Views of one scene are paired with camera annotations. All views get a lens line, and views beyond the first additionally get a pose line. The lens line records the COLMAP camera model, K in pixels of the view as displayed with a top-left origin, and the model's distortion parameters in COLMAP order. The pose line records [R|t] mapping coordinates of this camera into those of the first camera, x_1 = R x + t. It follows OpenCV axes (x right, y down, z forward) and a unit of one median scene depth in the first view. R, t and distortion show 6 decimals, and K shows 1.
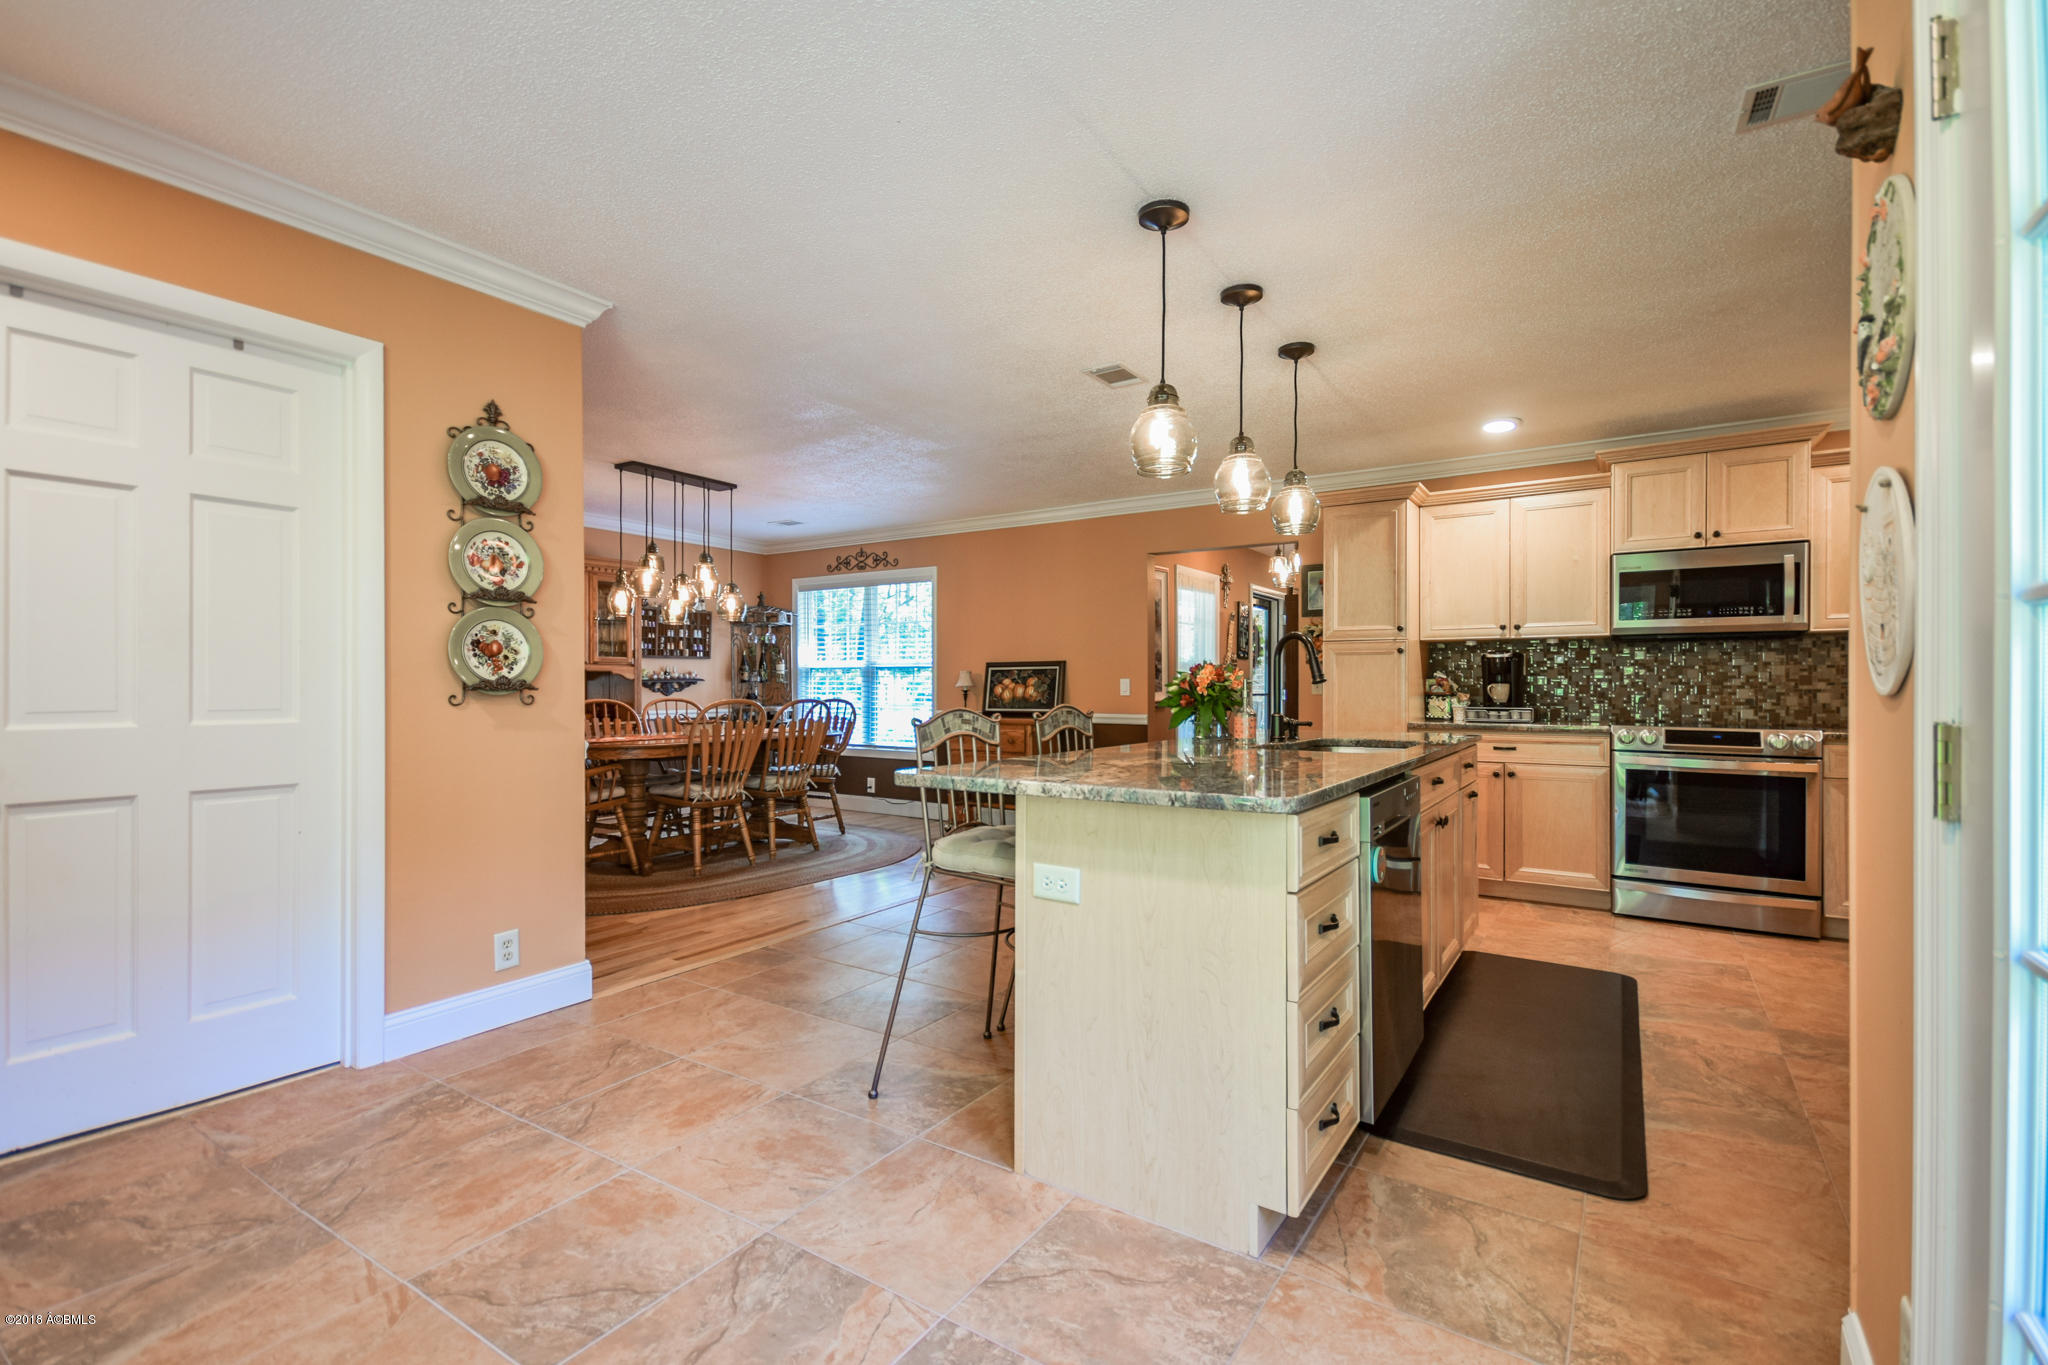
lens RADIAL K [[910.4, 0, 1024.3], [0, 910.4, 680.0], [0, 0, 1]] dist [0.014270, 0.000338]
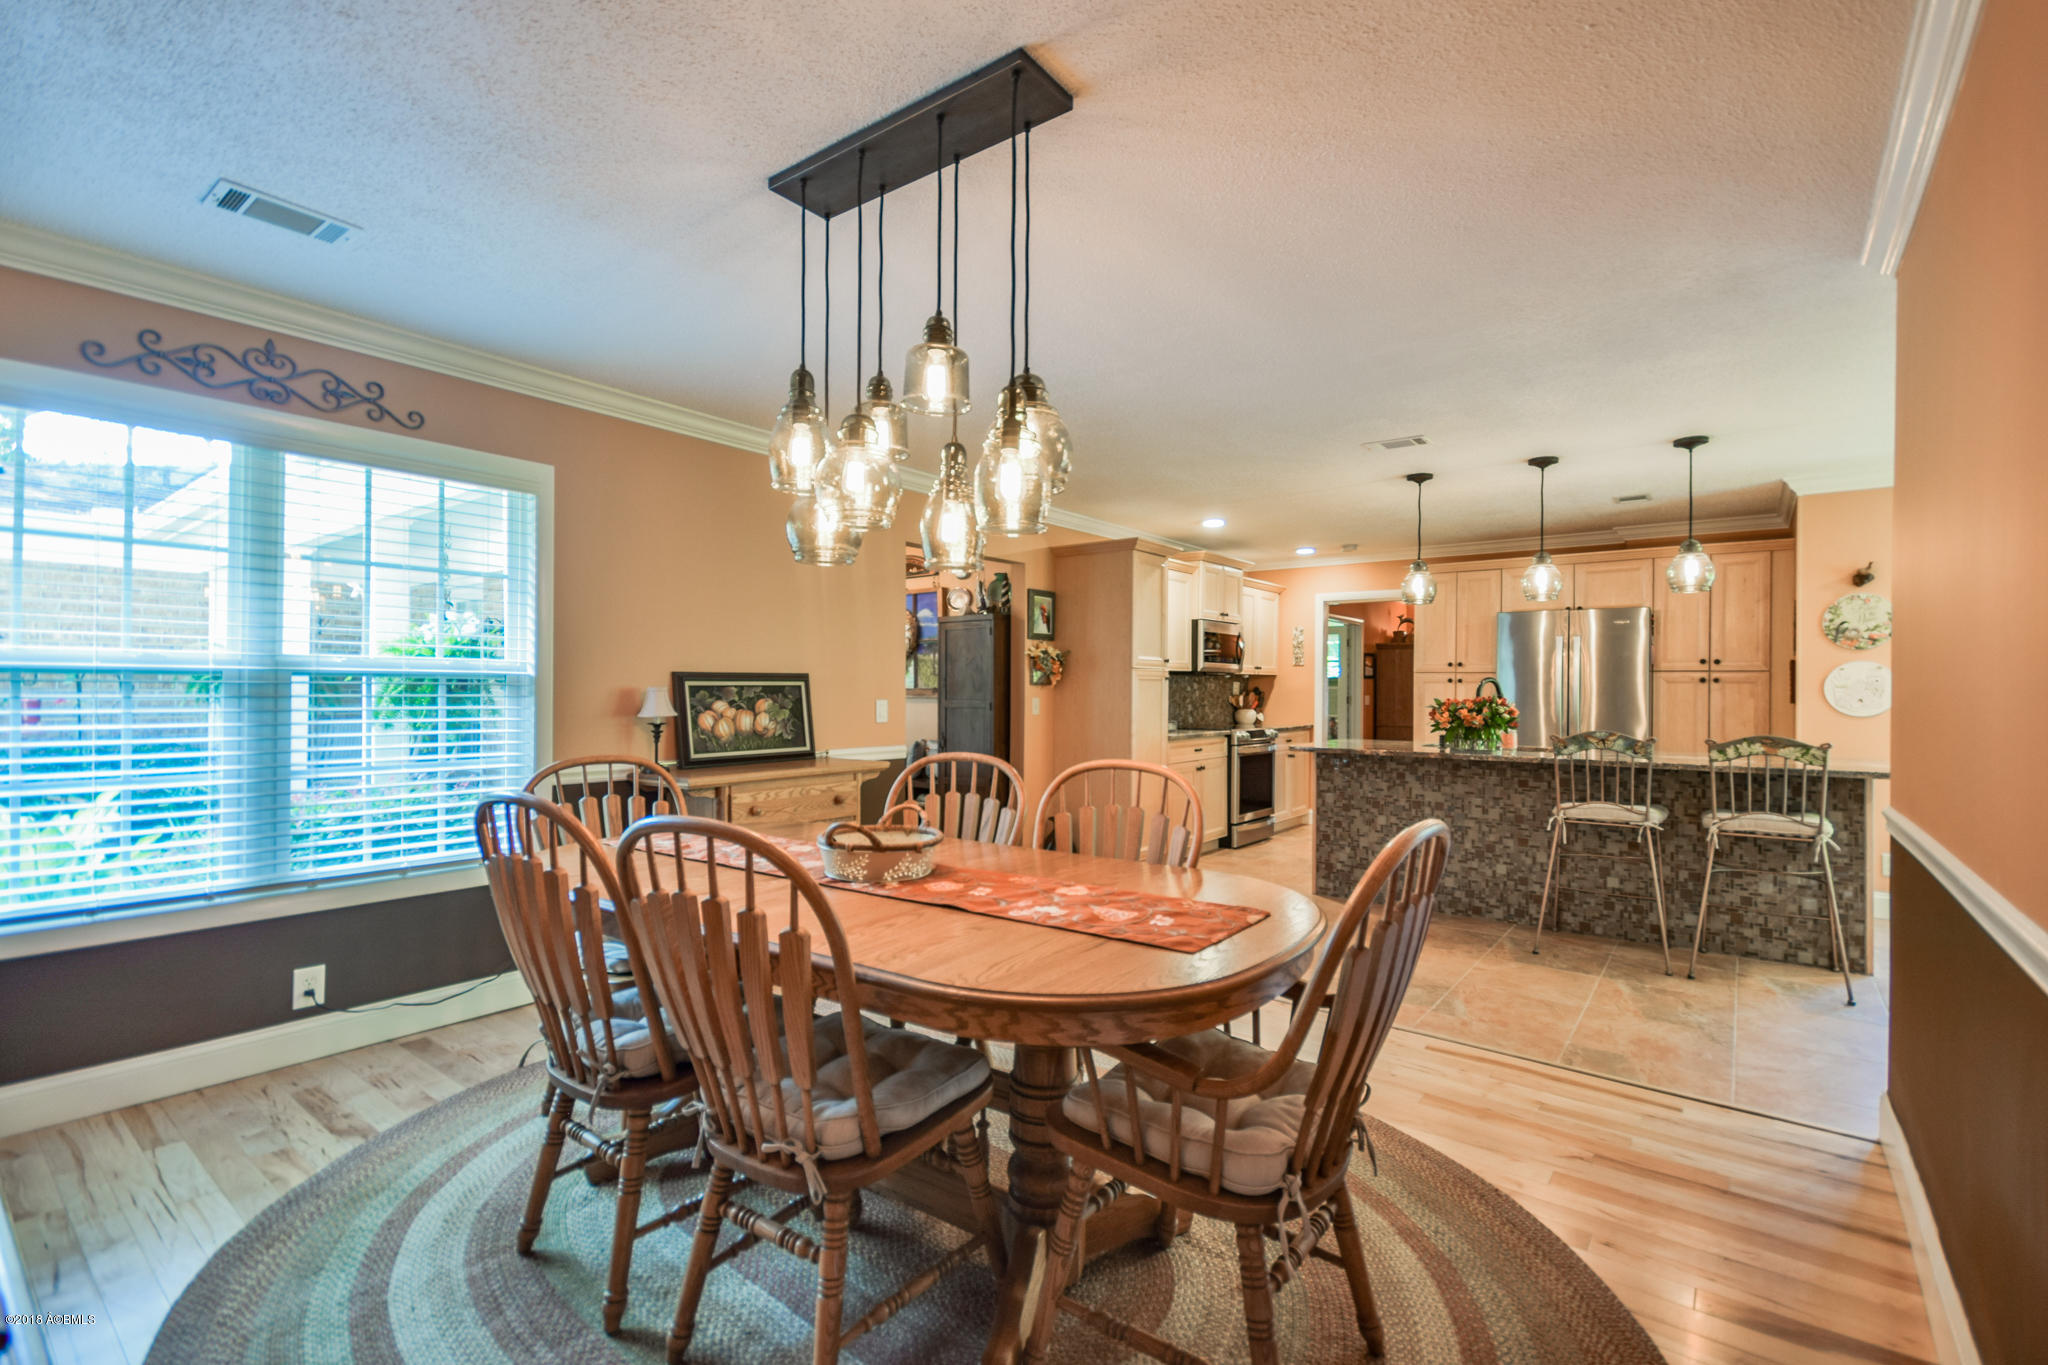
lens RADIAL K [[910.4, 0, 1026.7], [0, 910.4, 692.2], [0, 0, 1]] dist [0.014270, 0.000338]
pose [[0.072349, 0.003141, 0.997374, -0.589751], [-0.002443, 0.999993, -0.002972, -0.005889], [-0.997376, -0.002222, 0.072356, 0.761916]]
